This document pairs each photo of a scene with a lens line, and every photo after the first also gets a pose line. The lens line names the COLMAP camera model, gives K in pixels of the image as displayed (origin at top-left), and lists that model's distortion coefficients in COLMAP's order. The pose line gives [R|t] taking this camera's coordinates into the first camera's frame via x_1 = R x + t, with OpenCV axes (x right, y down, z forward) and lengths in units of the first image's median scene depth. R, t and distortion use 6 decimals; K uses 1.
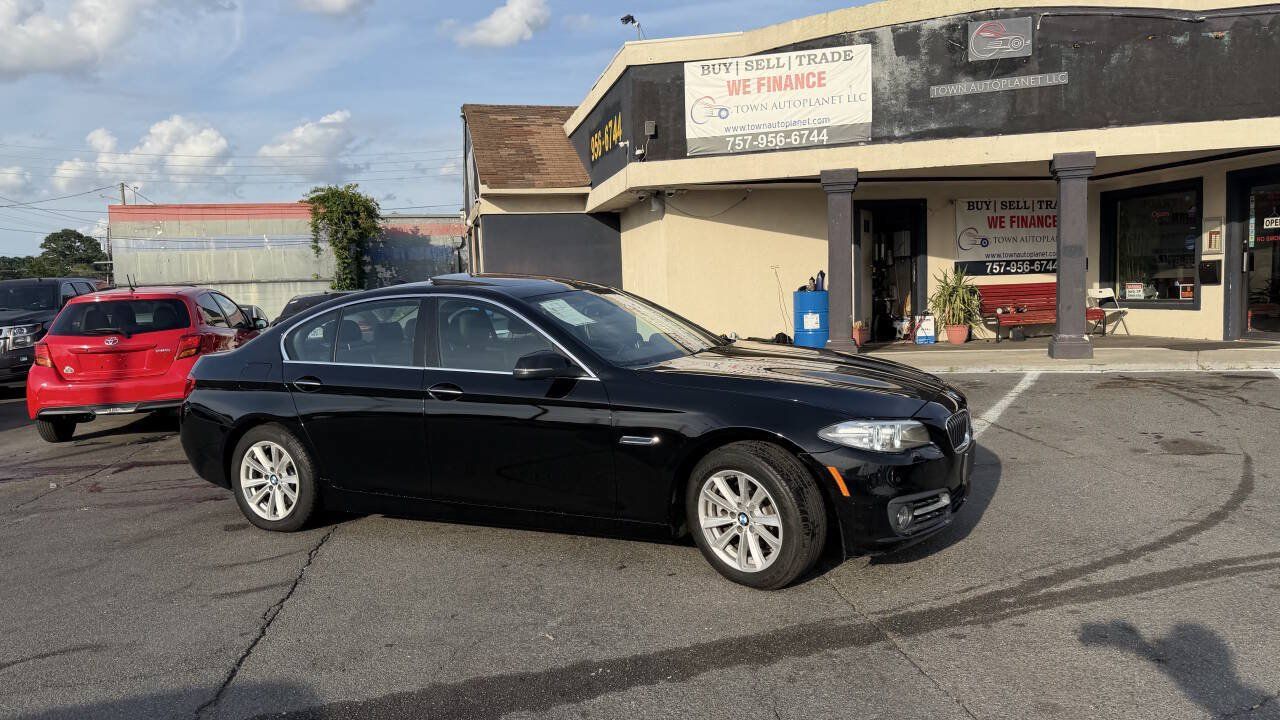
lens RADIAL K [[891.9, 0, 640.0], [0, 891.9, 360.0], [0, 0, 1]] dist [0.116455, -0.188842]
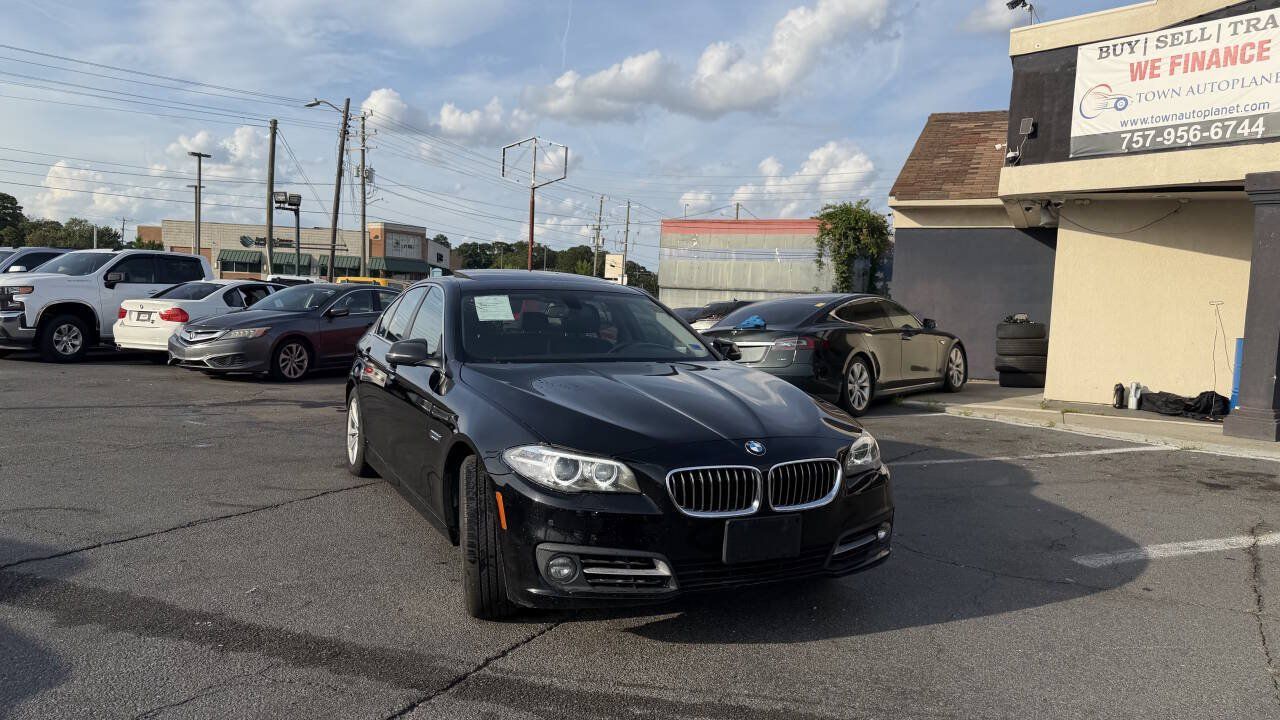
lens RADIAL K [[901.2, 0, 630.6], [0, 901.2, 354.5], [0, 0, 1]] dist [0.055651, -0.058832]
pose [[0.783711, 0.107067, -0.611828, 0.276223], [-0.124186, 0.992152, 0.014548, -0.014670], [0.608584, 0.064580, 0.790857, 0.121912]]
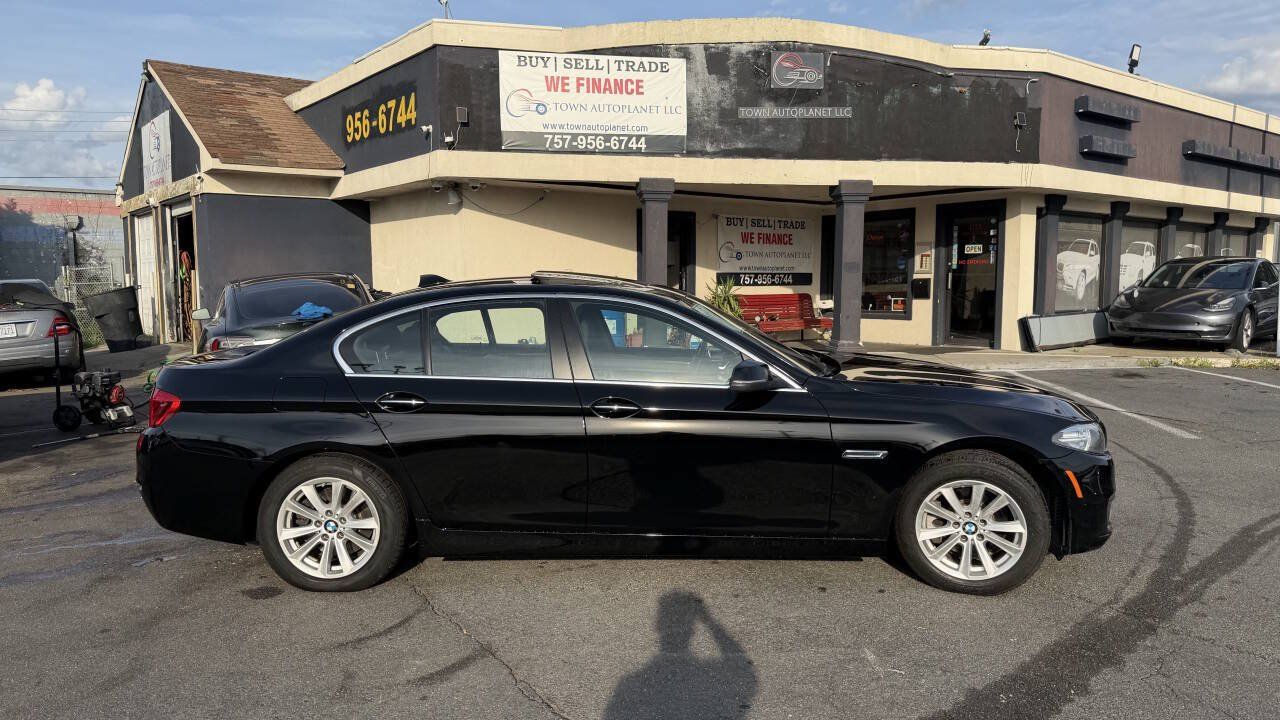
lens RADIAL K [[891.0, 0, 640.4], [0, 891.0, 364.8], [0, 0, 1]] dist [0.164035, -0.278376]
pose [[0.908314, -0.007469, 0.418223, -0.222522], [0.006311, 0.999971, 0.004151, -0.003951], [-0.418242, -0.001131, 0.908335, 0.080161]]
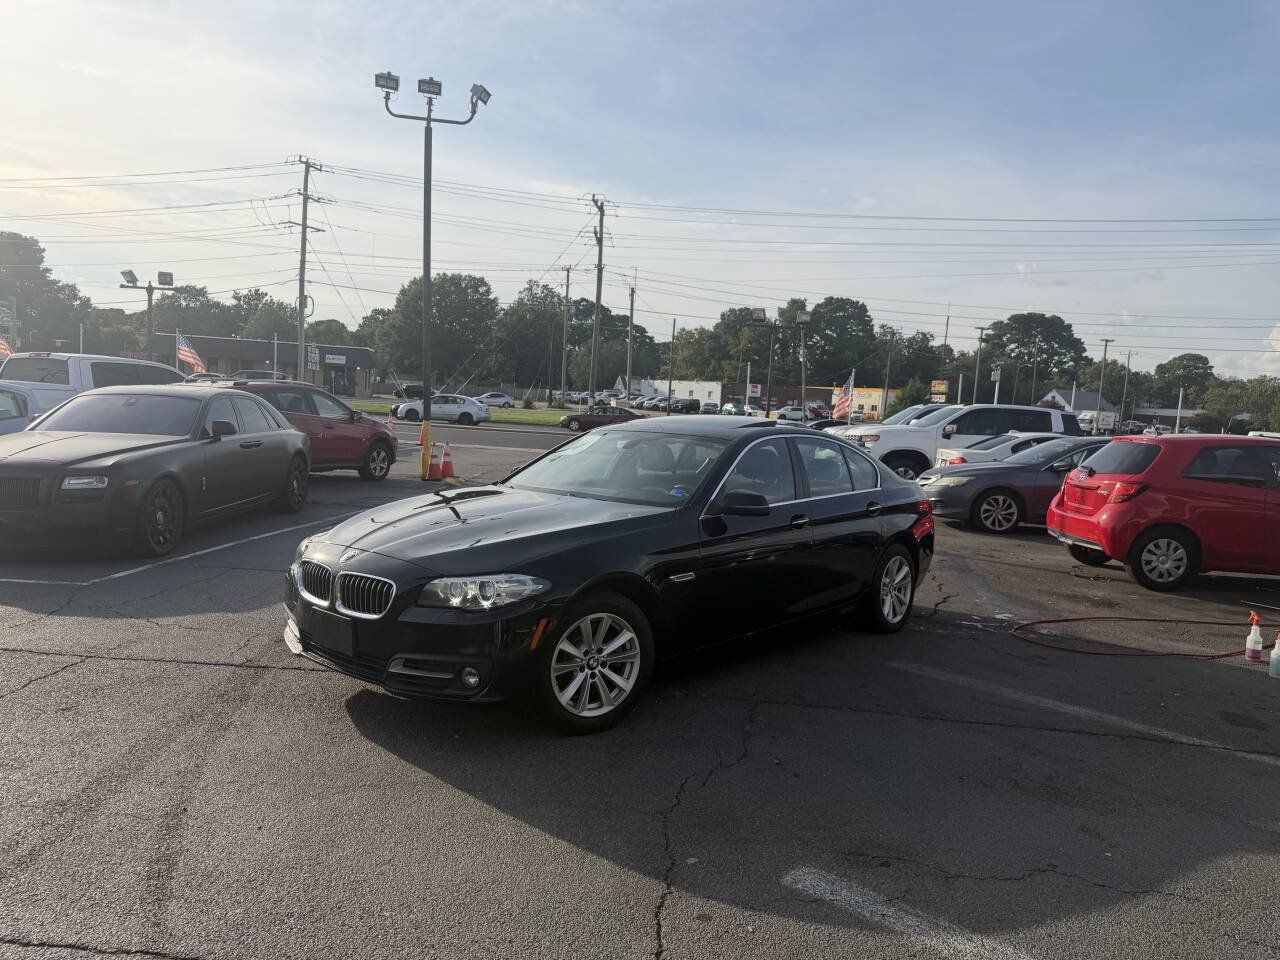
lens RADIAL K [[891.0, 0, 636.0], [0, 891.0, 488.5], [0, 0, 1]] dist [0.113107, -0.164629]
pose [[-0.262114, 0.117095, -0.957907, 0.436705], [-0.128643, 0.979513, 0.154937, -0.080724], [0.956424, 0.163840, -0.241680, 0.577781]]
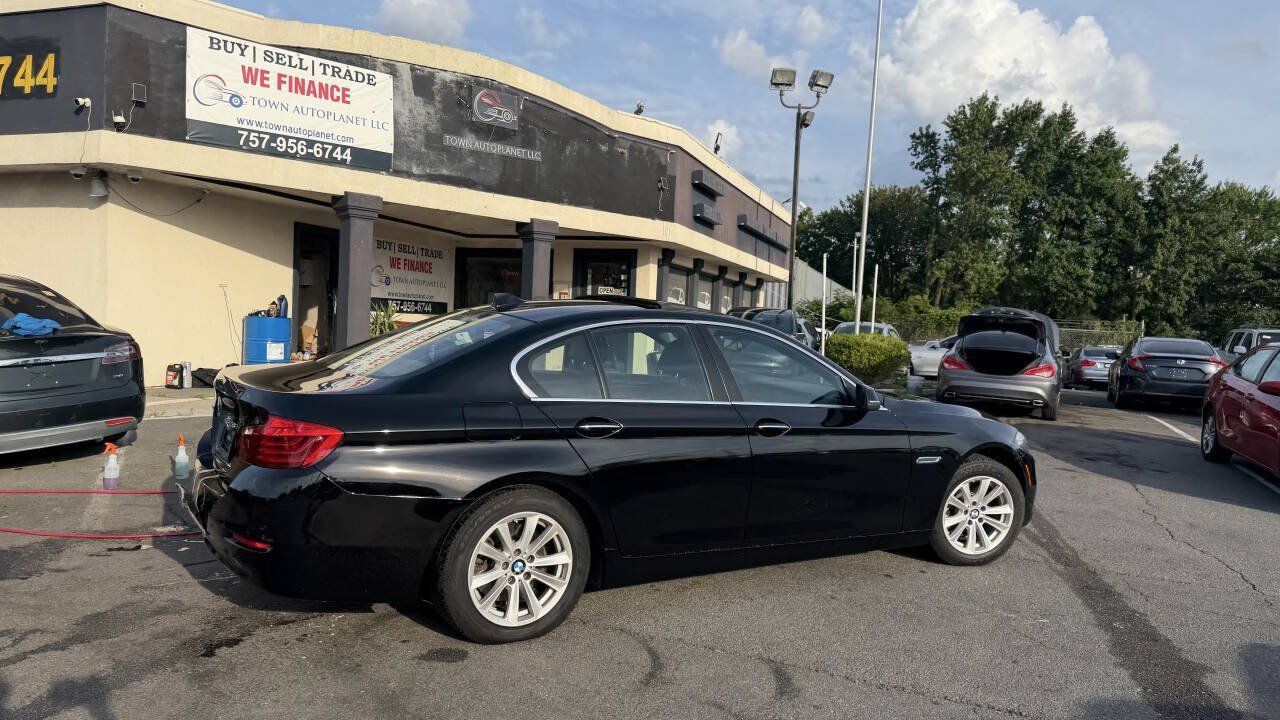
lens RADIAL K [[901.0, 0, 640.0], [0, 901.0, 360.0], [0, 0, 1]] dist [0.097775, -0.186512]
pose [[0.525098, 0.021561, 0.850769, -0.437921], [0.010204, 0.999448, -0.031628, -0.002735], [-0.850981, 0.025289, 0.524588, 0.247236]]
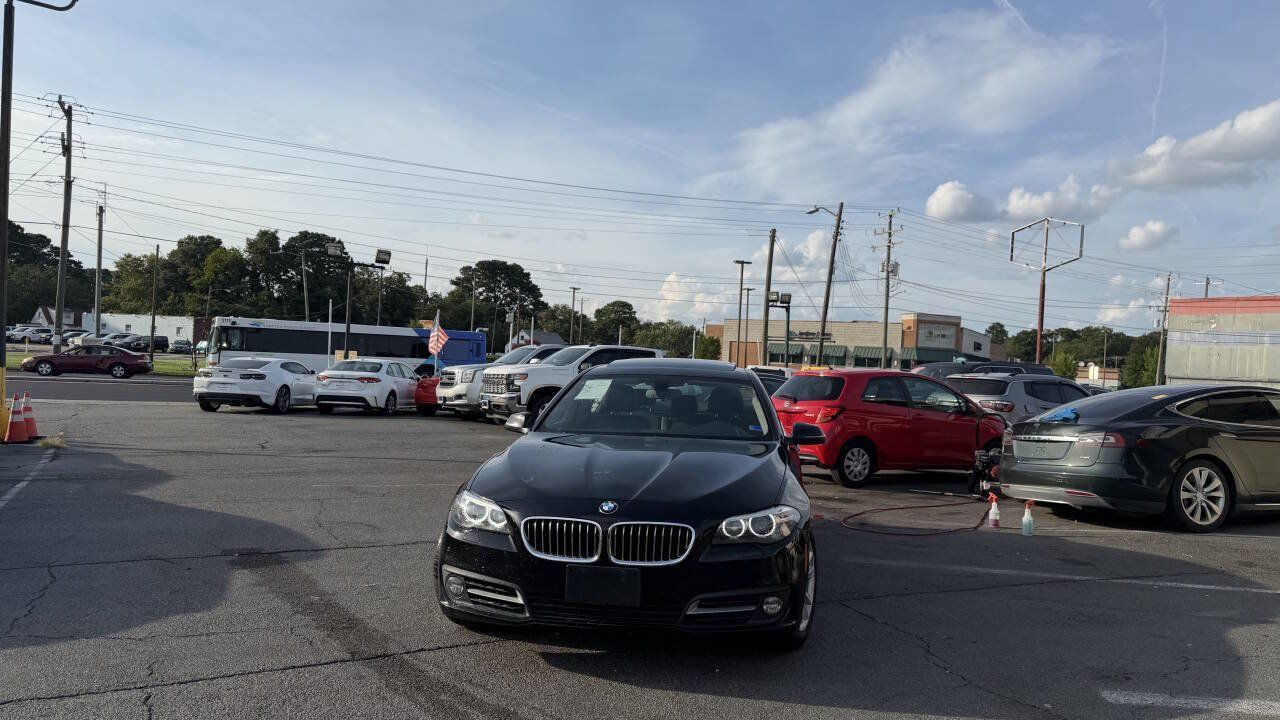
lens RADIAL K [[896.3, 0, 645.0], [0, 896.3, 361.2], [0, 0, 1]] dist [0.072202, -0.095024]
pose [[0.313214, 0.047343, -0.948502, 0.463378], [-0.141568, 0.989925, 0.002663, -0.044257], [0.939072, 0.133443, 0.316761, 0.281795]]
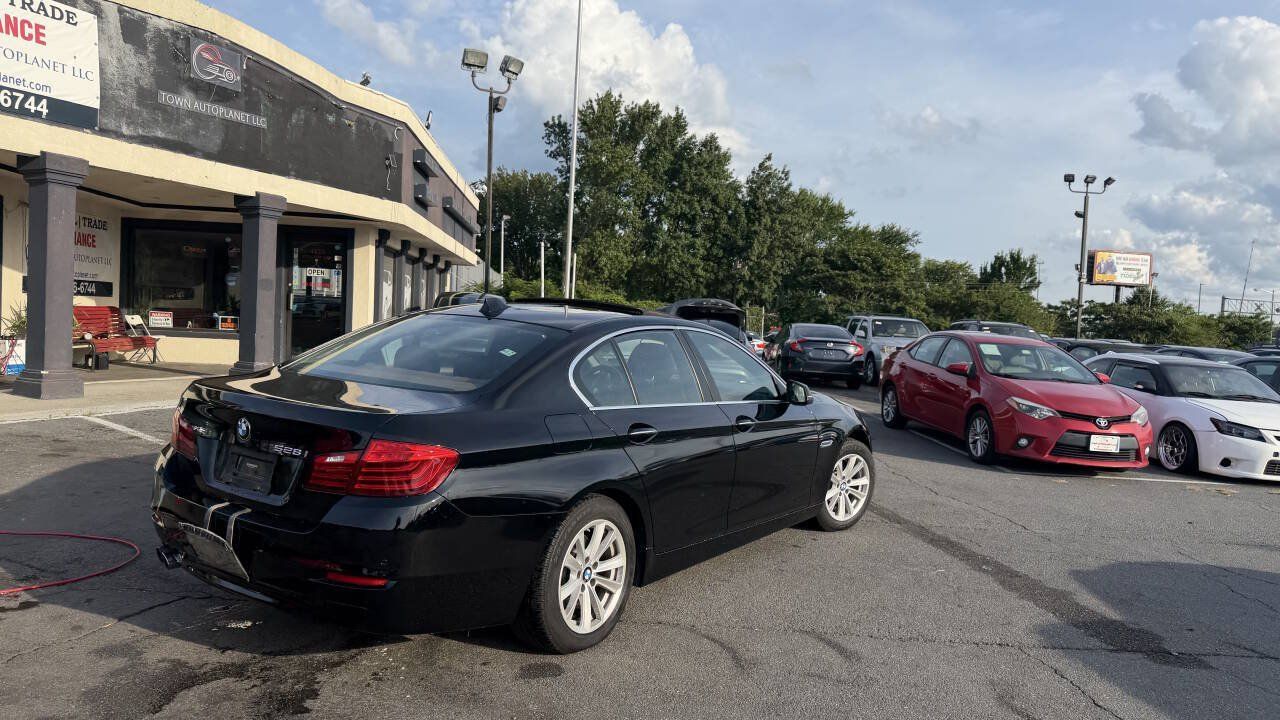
lens RADIAL K [[912.2, 0, 656.6], [0, 912.2, 365.6], [0, 0, 1]] dist [0.000174, -0.018791]
pose [[0.120363, -0.009613, 0.992683, -0.506589], [0.029633, 0.999542, 0.006087, -0.016308], [-0.992288, 0.028683, 0.120592, 0.388654]]
